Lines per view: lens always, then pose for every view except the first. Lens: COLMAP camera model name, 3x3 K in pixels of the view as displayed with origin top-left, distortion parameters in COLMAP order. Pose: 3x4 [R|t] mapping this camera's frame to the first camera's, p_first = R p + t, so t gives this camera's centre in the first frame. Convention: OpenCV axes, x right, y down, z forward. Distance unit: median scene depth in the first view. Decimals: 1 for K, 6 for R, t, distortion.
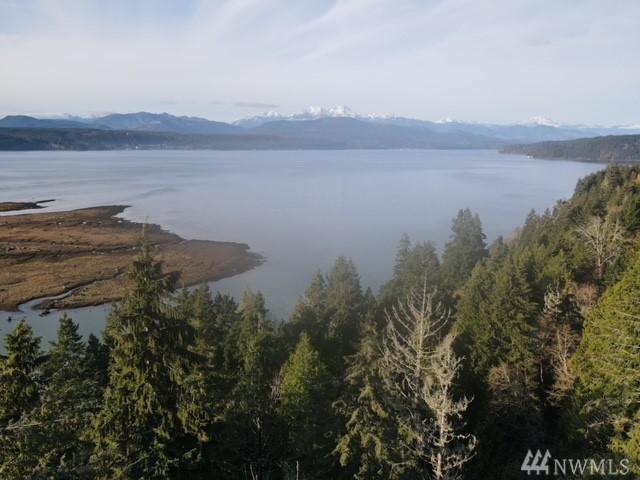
lens RADIAL K [[458.1, 0, 312.8], [0, 458.1, 240.2], [0, 0, 1]] dist [0.000157, 0.039460]
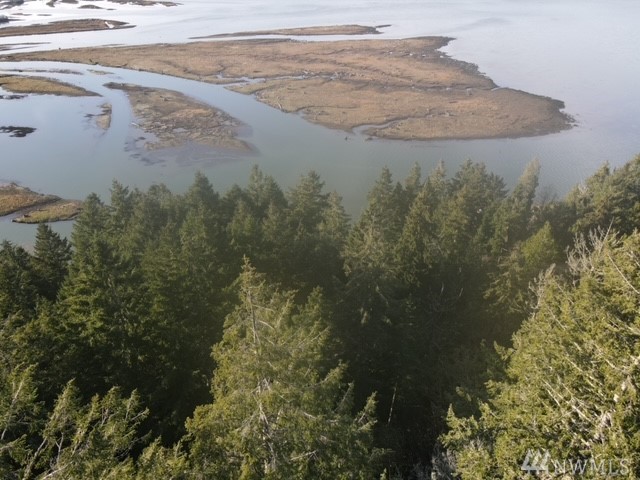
lens RADIAL K [[458.1, 0, 312.8], [0, 458.1, 240.2], [0, 0, 1]] dist [0.000157, 0.039460]
pose [[0.789208, 0.316473, -0.526304, 0.039435], [-0.108097, 0.915202, 0.388227, -0.045586], [0.604538, -0.249500, 0.756494, -0.094182]]
